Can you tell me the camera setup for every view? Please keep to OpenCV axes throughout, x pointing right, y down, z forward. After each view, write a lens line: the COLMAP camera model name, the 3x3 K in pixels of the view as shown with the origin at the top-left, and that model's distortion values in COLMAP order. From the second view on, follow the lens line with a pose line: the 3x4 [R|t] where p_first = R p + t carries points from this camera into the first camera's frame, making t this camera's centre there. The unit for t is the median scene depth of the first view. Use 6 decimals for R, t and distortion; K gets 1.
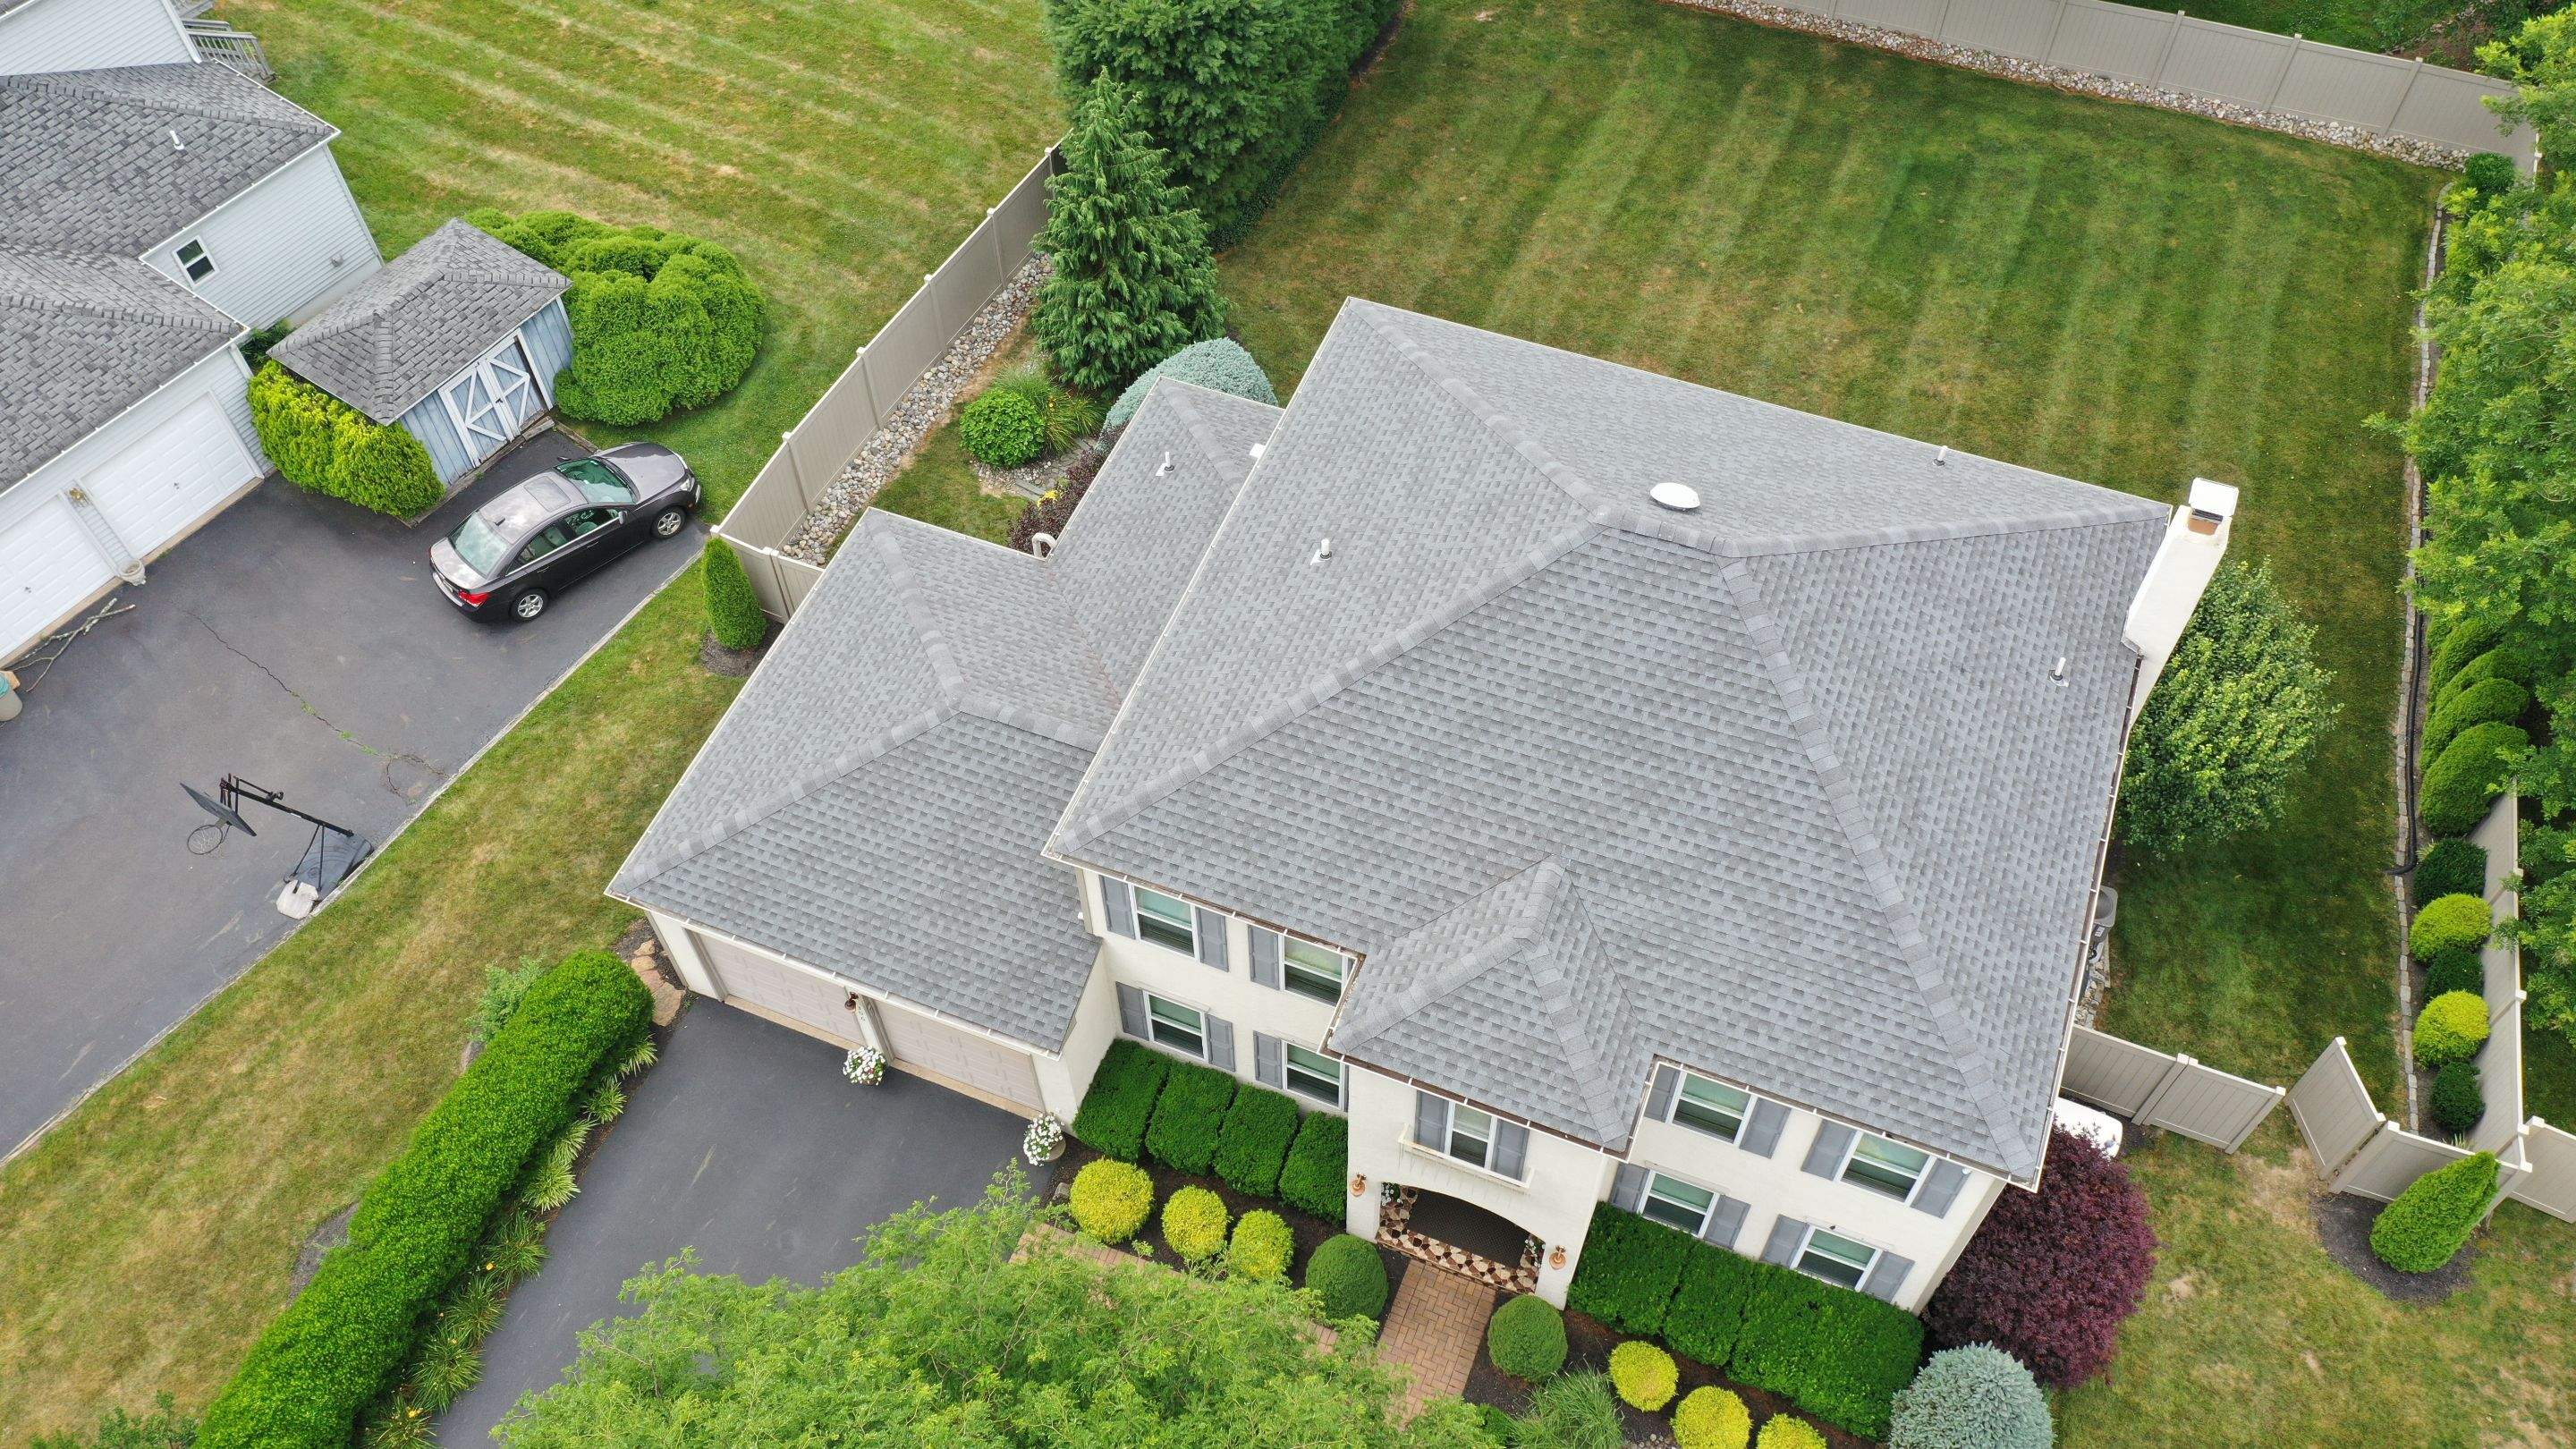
lens RADIAL K [[2045.8, 0, 1288.8], [0, 2045.8, 720.5], [0, 0, 1]] dist [0.010838, 0.003497]
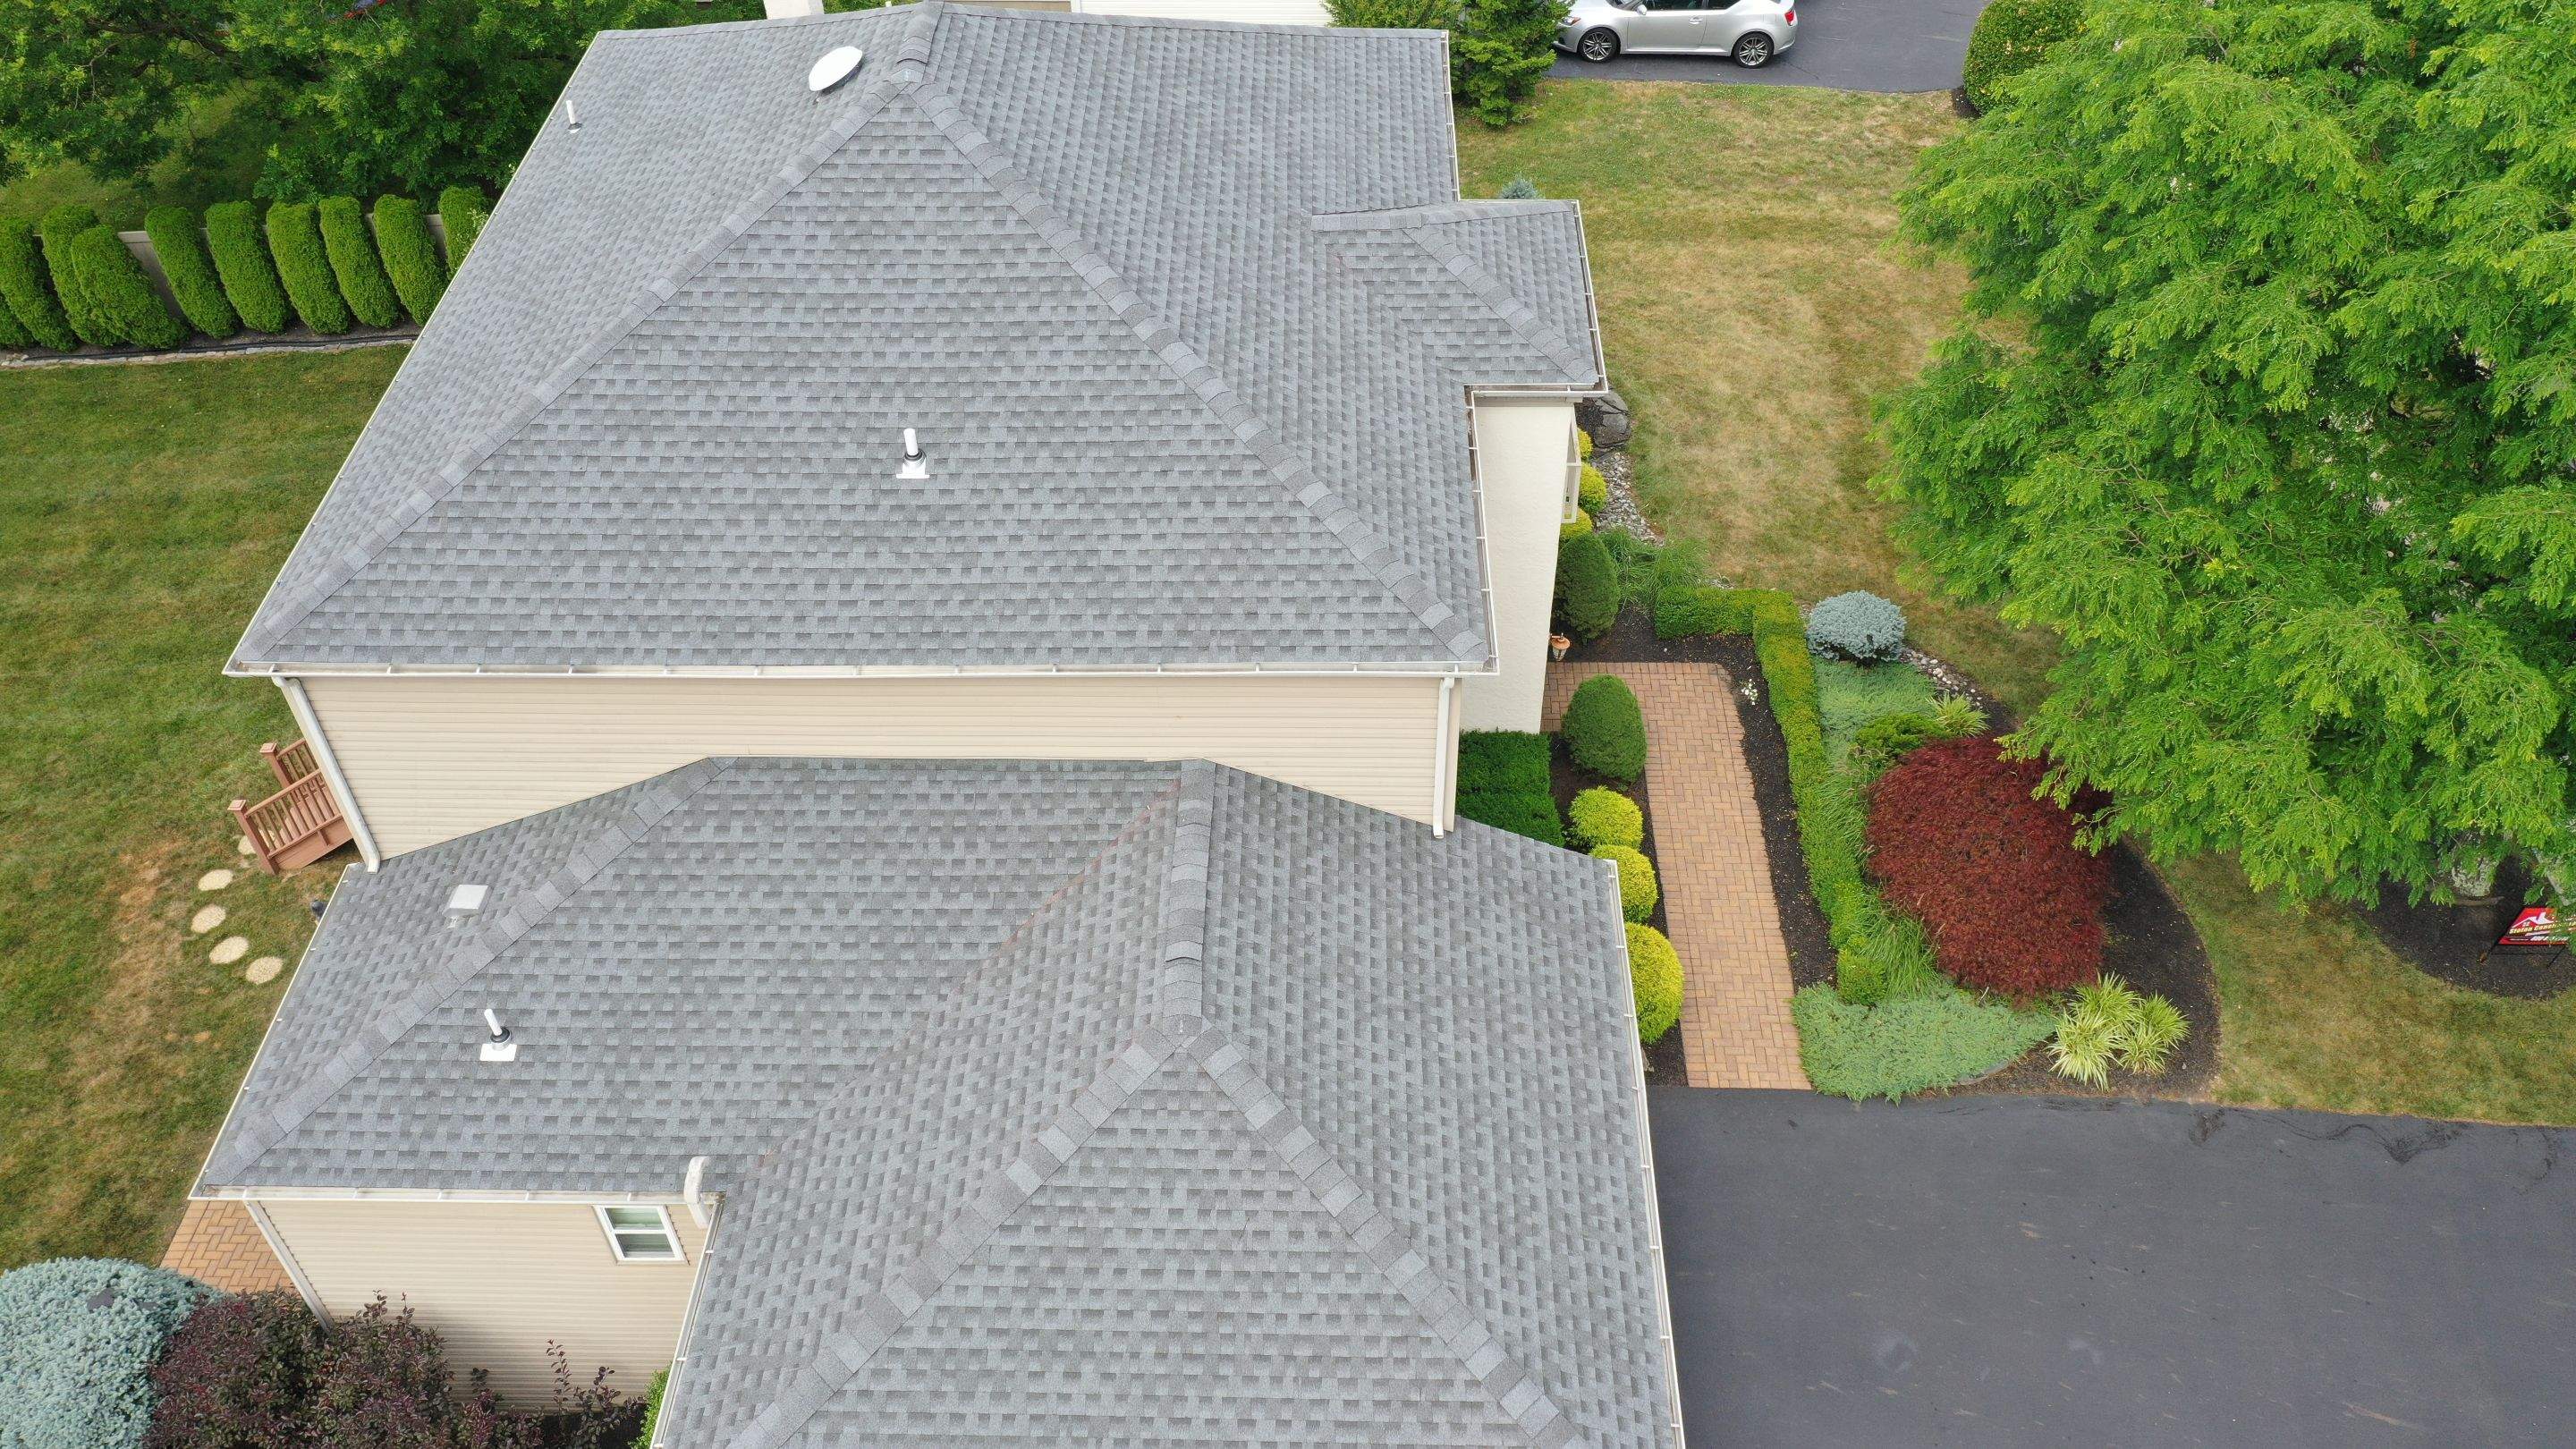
lens RADIAL K [[2045.8, 0, 1288.7], [0, 2045.8, 729.8], [0, 0, 1]] dist [0.010838, 0.003497]
pose [[-0.349698, -0.631481, 0.692057, -0.412508], [0.766551, 0.231829, 0.598878, -0.278176], [-0.538619, 0.739923, 0.402993, 0.557249]]
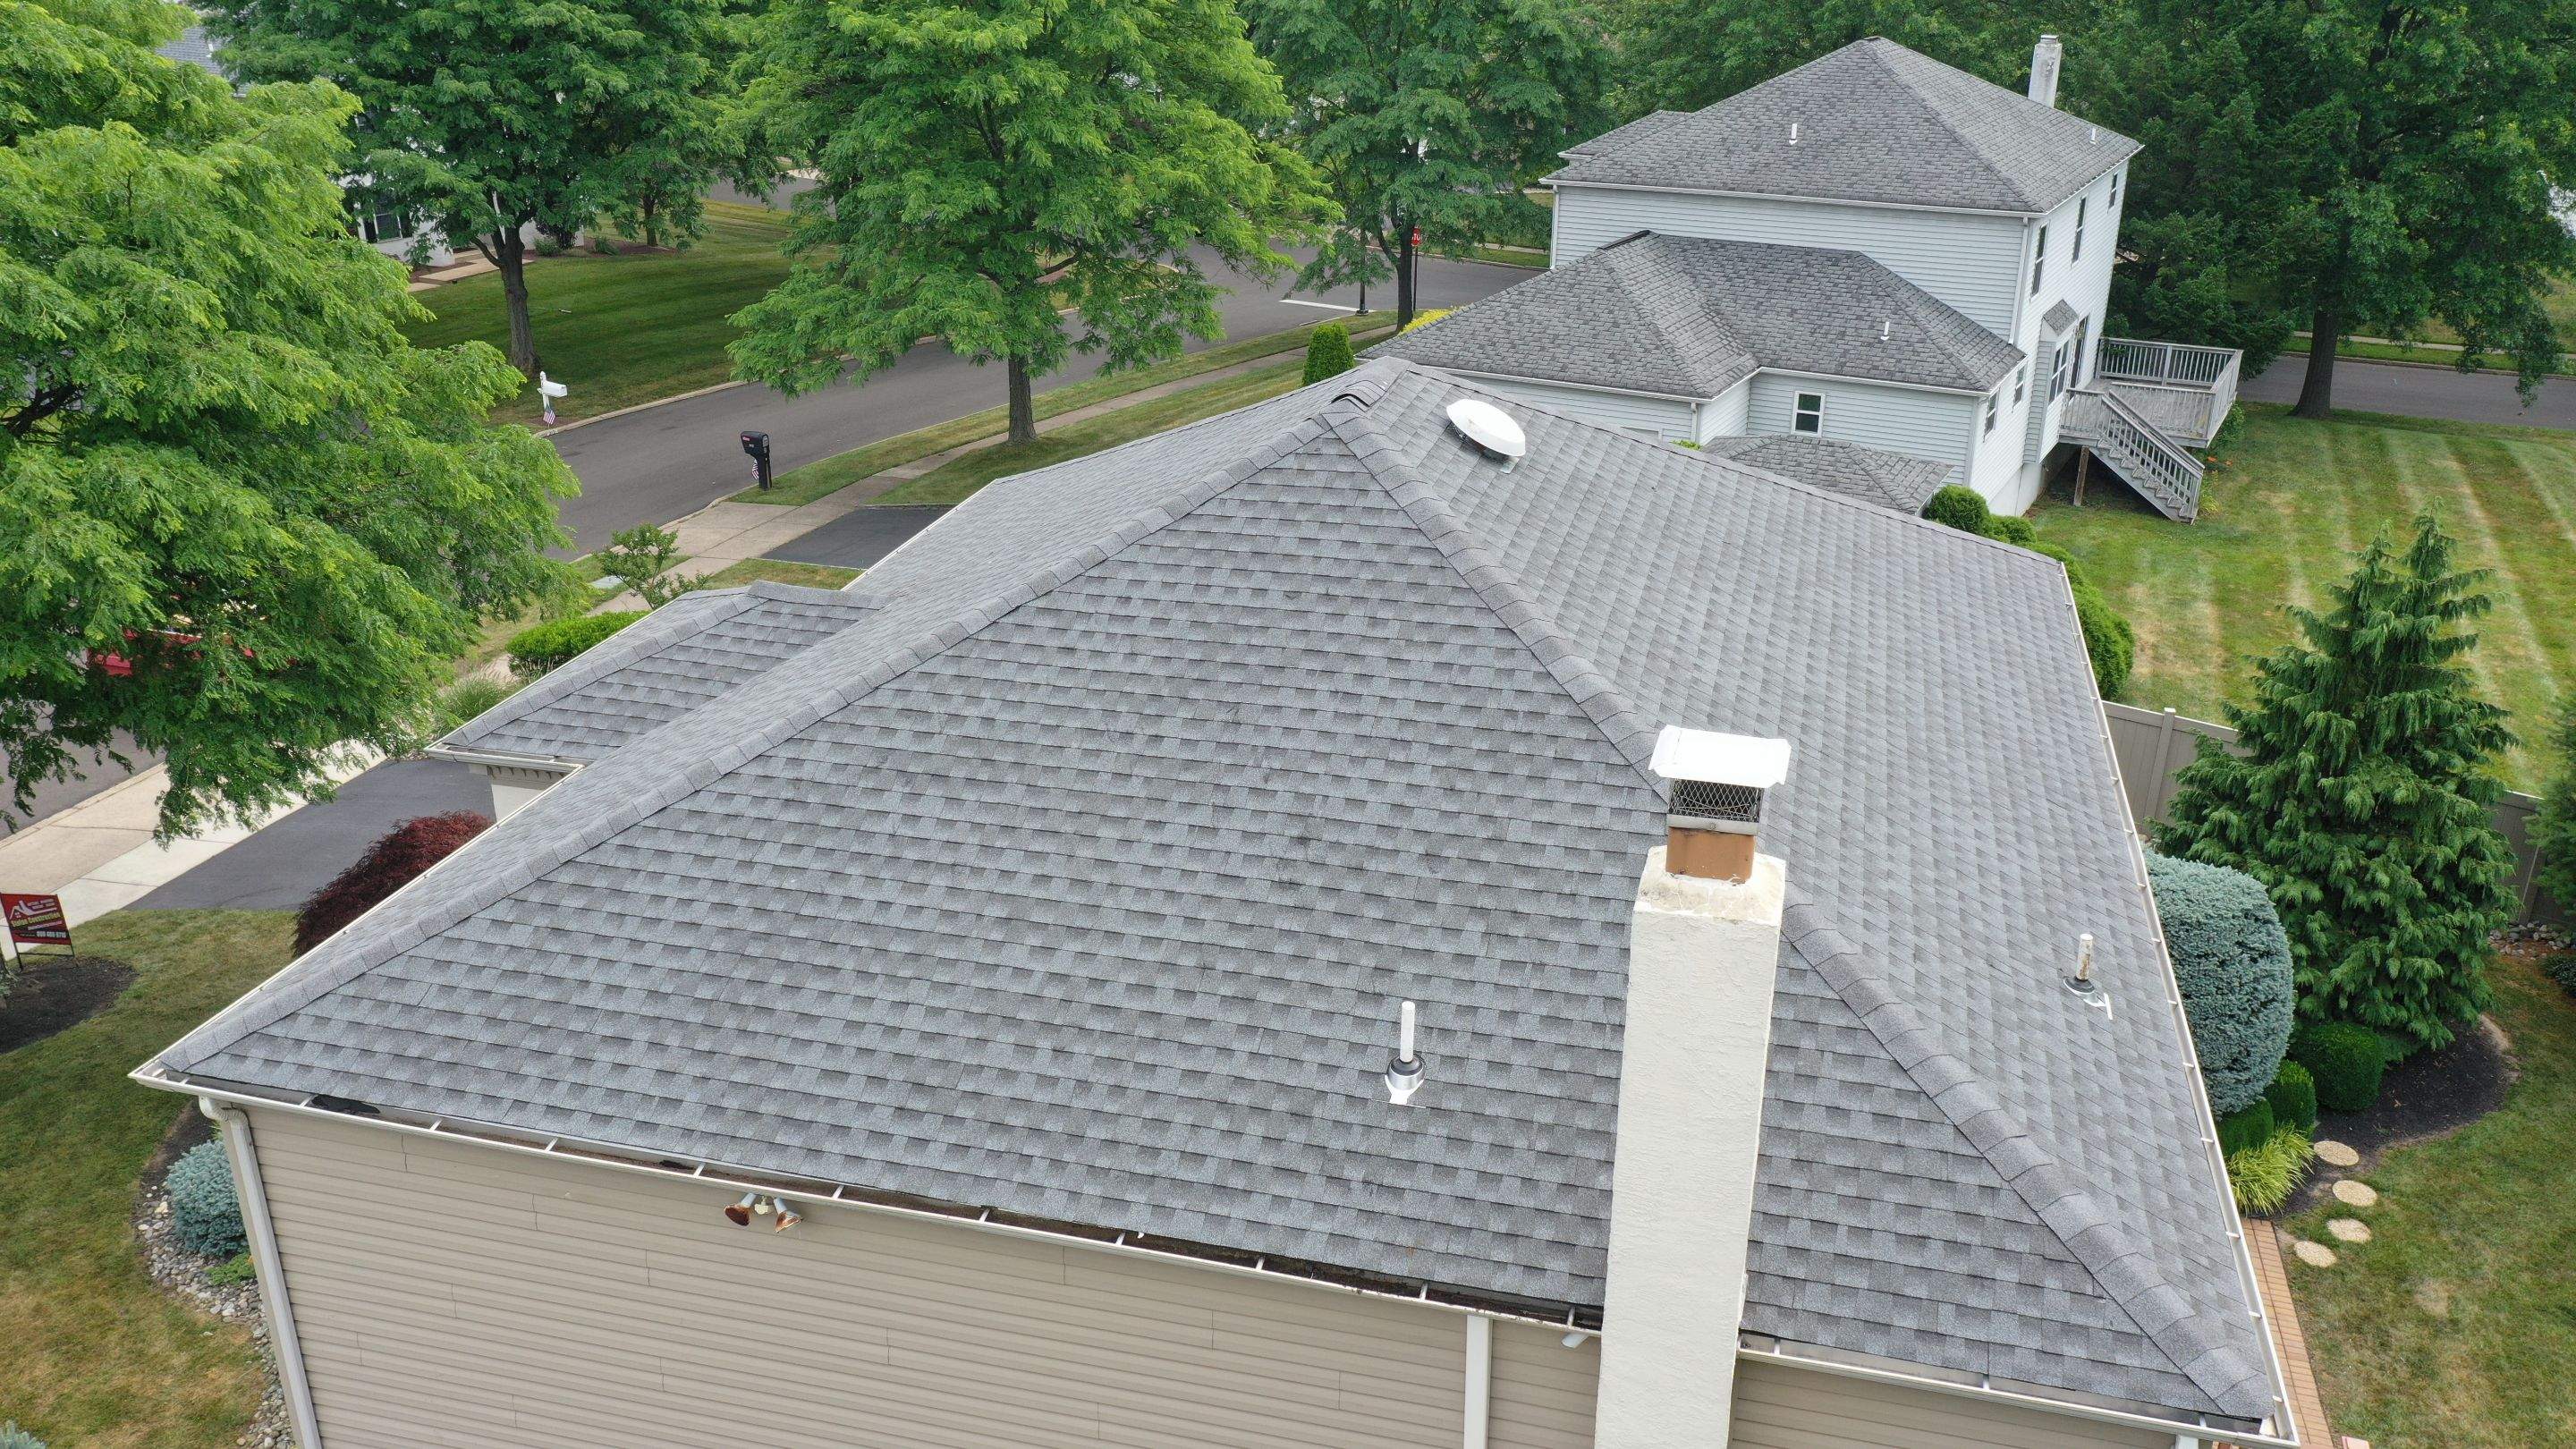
lens RADIAL K [[2045.8, 0, 1290.1], [0, 2045.8, 730.5], [0, 0, 1]] dist [0.010838, 0.003497]
pose [[0.117836, 0.395473, -0.910887, 0.519048], [-0.801101, 0.579907, 0.148140, -0.072637], [0.586815, 0.712256, 0.385148, 0.582004]]
